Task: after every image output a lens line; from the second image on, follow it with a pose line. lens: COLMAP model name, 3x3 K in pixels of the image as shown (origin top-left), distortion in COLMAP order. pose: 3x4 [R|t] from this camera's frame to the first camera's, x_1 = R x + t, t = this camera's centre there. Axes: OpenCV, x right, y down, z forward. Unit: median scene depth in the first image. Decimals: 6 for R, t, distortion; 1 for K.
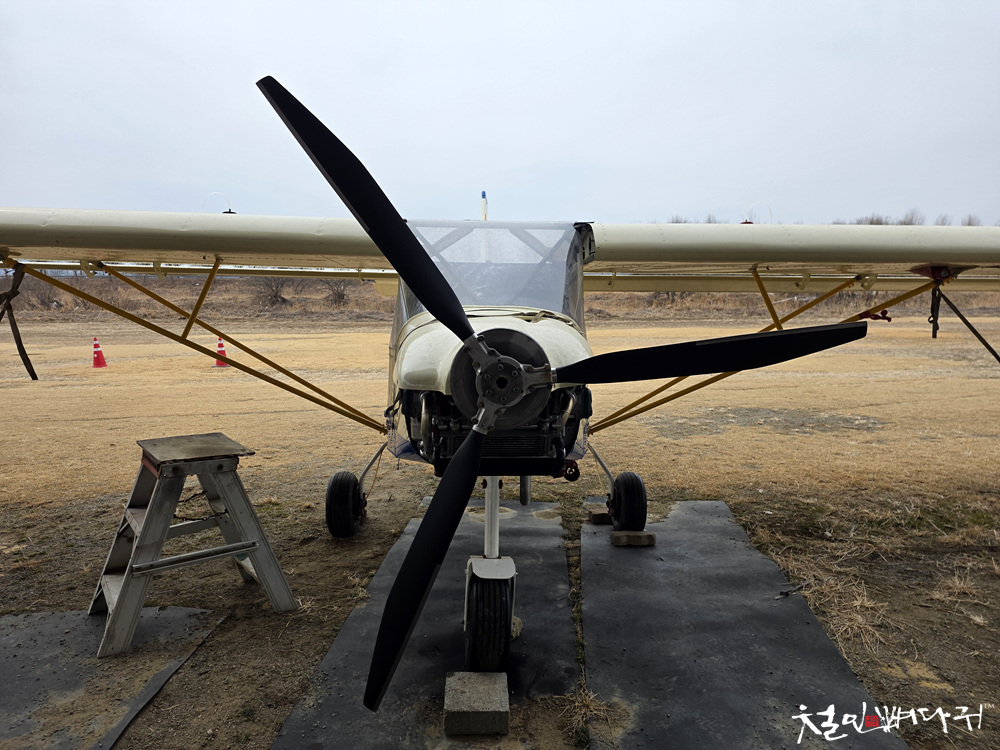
lens RADIAL K [[660.4, 0, 499.5], [0, 660.4, 375.8], [0, 0, 1]] dist [0.075983, -0.056287]
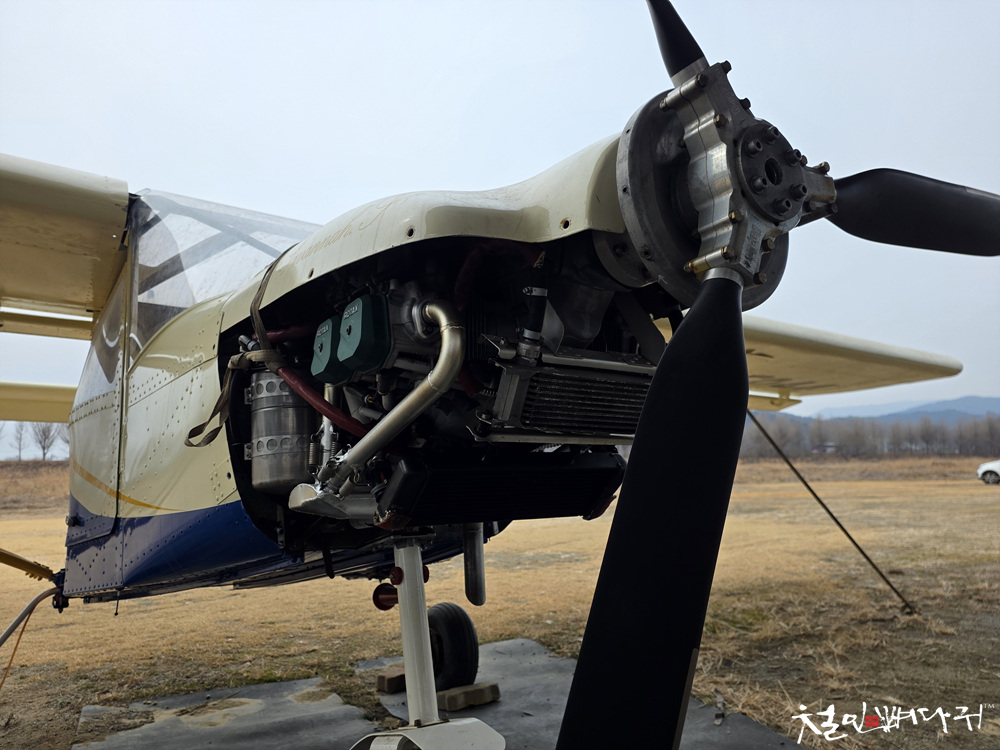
lens RADIAL K [[660.4, 0, 499.7], [0, 660.4, 380.1], [0, 0, 1]] dist [0.075983, -0.056287]
pose [[0.849460, 0.066683, 0.523422, -0.175000], [0.078001, 0.965214, -0.249555, 0.113128], [-0.521856, 0.252814, 0.814709, 0.363624]]
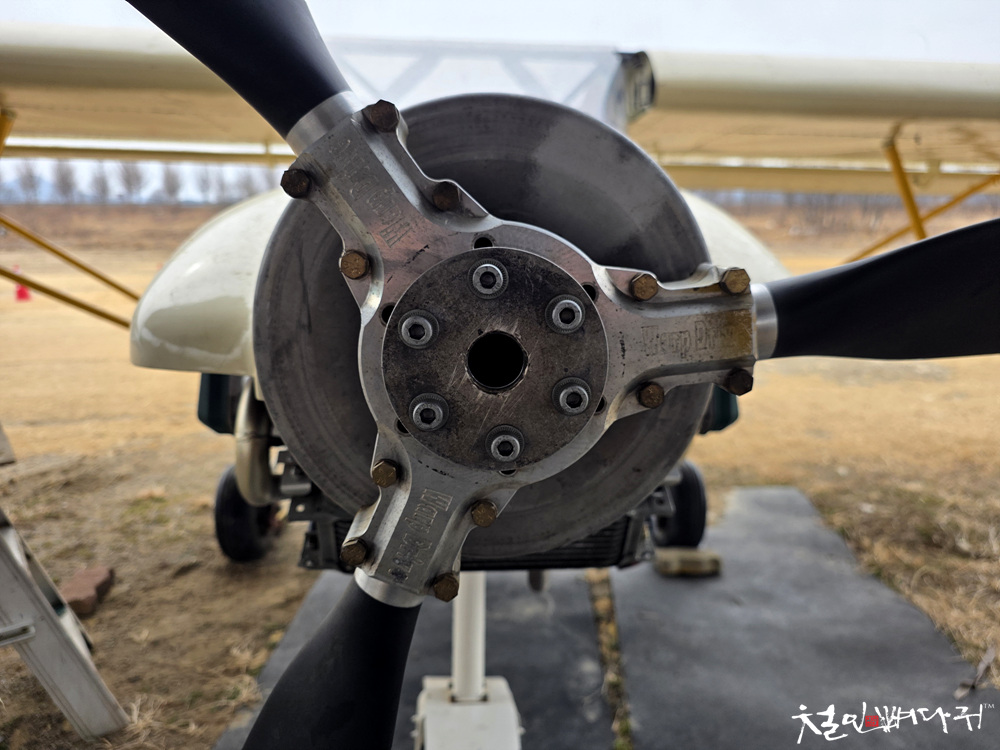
lens RADIAL K [[660.4, 0, 501.9], [0, 660.4, 369.7], [0, 0, 1]] dist [0.075983, -0.056287]
pose [[0.999702, 0.000168, 0.024398, 0.000372], [-0.002268, 0.996288, 0.086048, -0.001776], [-0.024293, -0.086078, 0.995992, 0.396164]]
